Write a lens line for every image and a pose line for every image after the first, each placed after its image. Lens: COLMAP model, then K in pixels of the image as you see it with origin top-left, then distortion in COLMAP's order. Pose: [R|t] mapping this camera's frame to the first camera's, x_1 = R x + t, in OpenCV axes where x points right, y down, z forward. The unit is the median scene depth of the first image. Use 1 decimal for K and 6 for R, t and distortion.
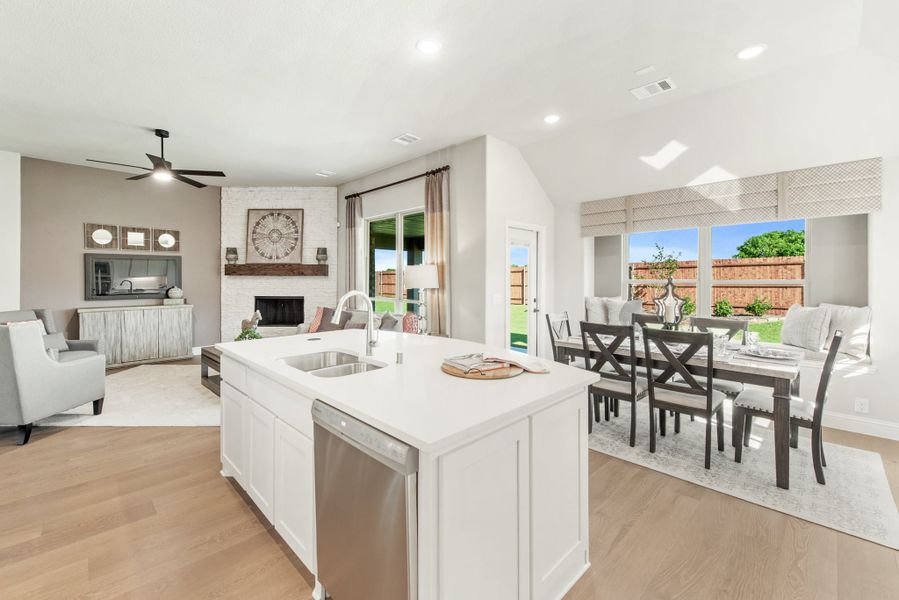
lens RADIAL K [[389.8, 0, 427.9], [0, 389.8, 282.0], [0, 0, 1]] dist [0.010532, -0.001758]
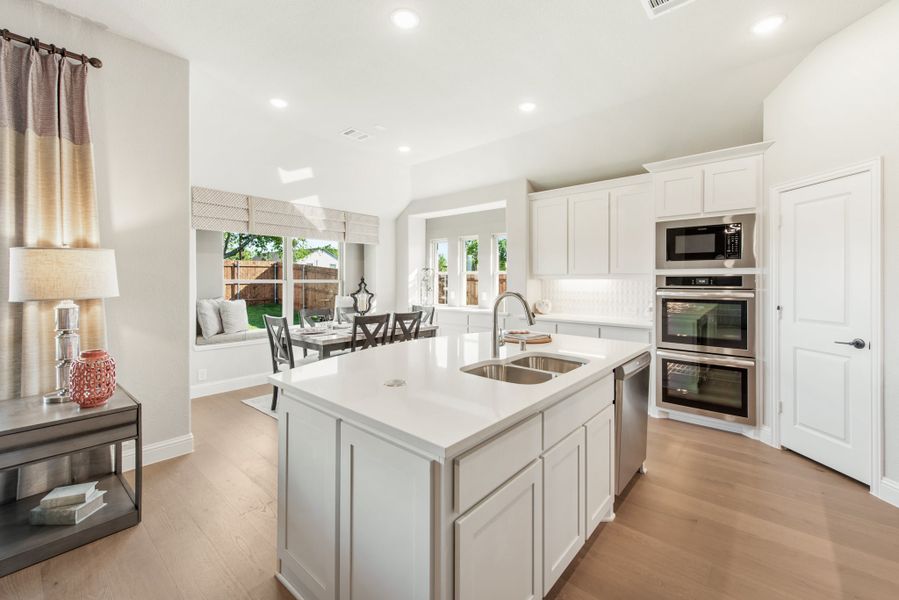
lens RADIAL K [[365.5, 0, 467.8], [0, 365.5, 284.2], [0, 0, 1]] dist [0.006797, -0.000240]
pose [[-0.127105, -0.011397, 0.991824, -0.384408], [0.003171, 0.999924, 0.011897, -0.002531], [-0.991884, 0.004658, -0.127059, 0.436561]]
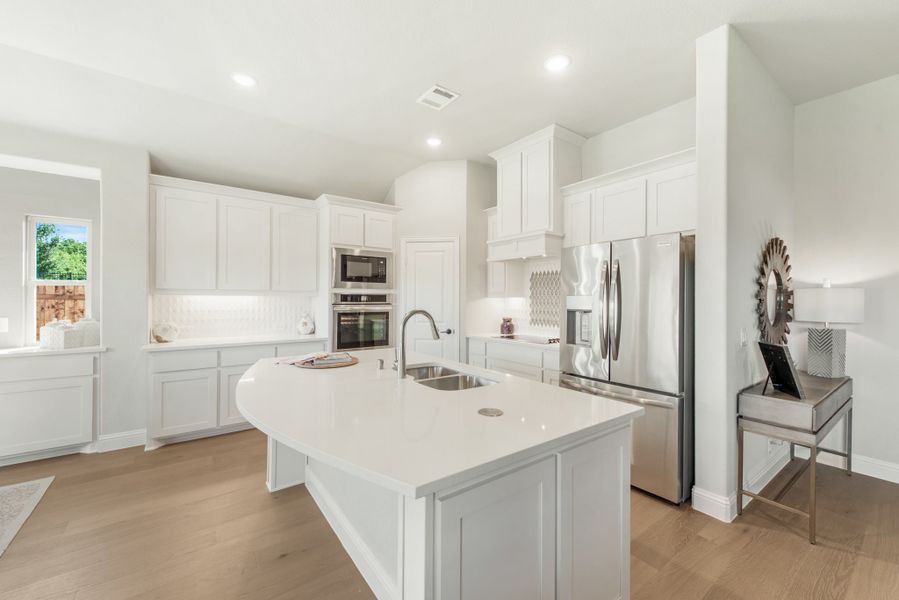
lens RADIAL K [[346.6, 0, 444.4], [0, 346.6, 297.5], [0, 0, 1]] dist [0.000783, 0.000014]
pose [[-0.991357, -0.006911, 0.131009, -0.131718], [-0.006449, 0.999971, 0.003954, -0.004607], [-0.131033, 0.003075, -0.991373, 0.668747]]
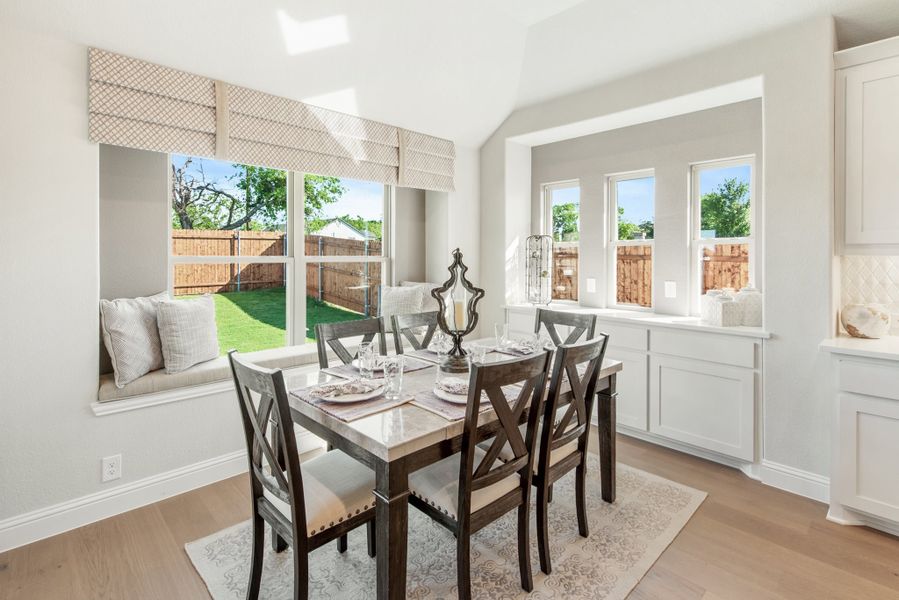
lens RADIAL K [[439.0, 0, 450.0], [0, 439.0, 257.3], [0, 0, 1]] dist [0.013045, -0.001831]
pose [[0.003907, -0.002190, 0.999990, -0.022344], [0.002697, 0.999994, 0.002180, -0.003590], [-0.999989, 0.002688, 0.003913, 0.553153]]
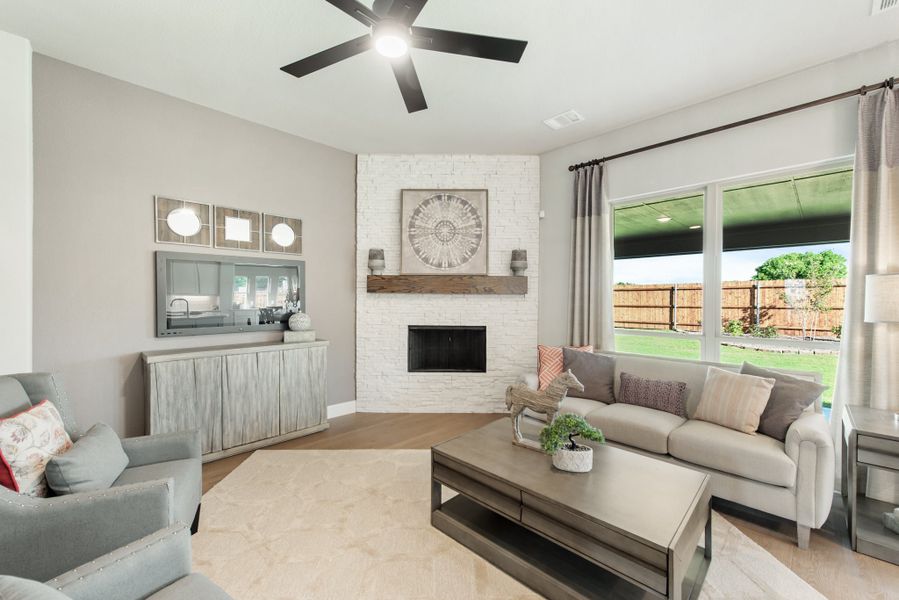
lens RADIAL K [[365.5, 0, 443.7], [0, 365.5, 302.9], [0, 0, 1]] dist [0.006797, -0.000240]
pose [[0.999672, 0.002952, 0.025457, -0.438697], [-0.003089, 0.999981, 0.005363, -0.004318], [-0.025440, -0.005440, 0.999662, 0.432711]]
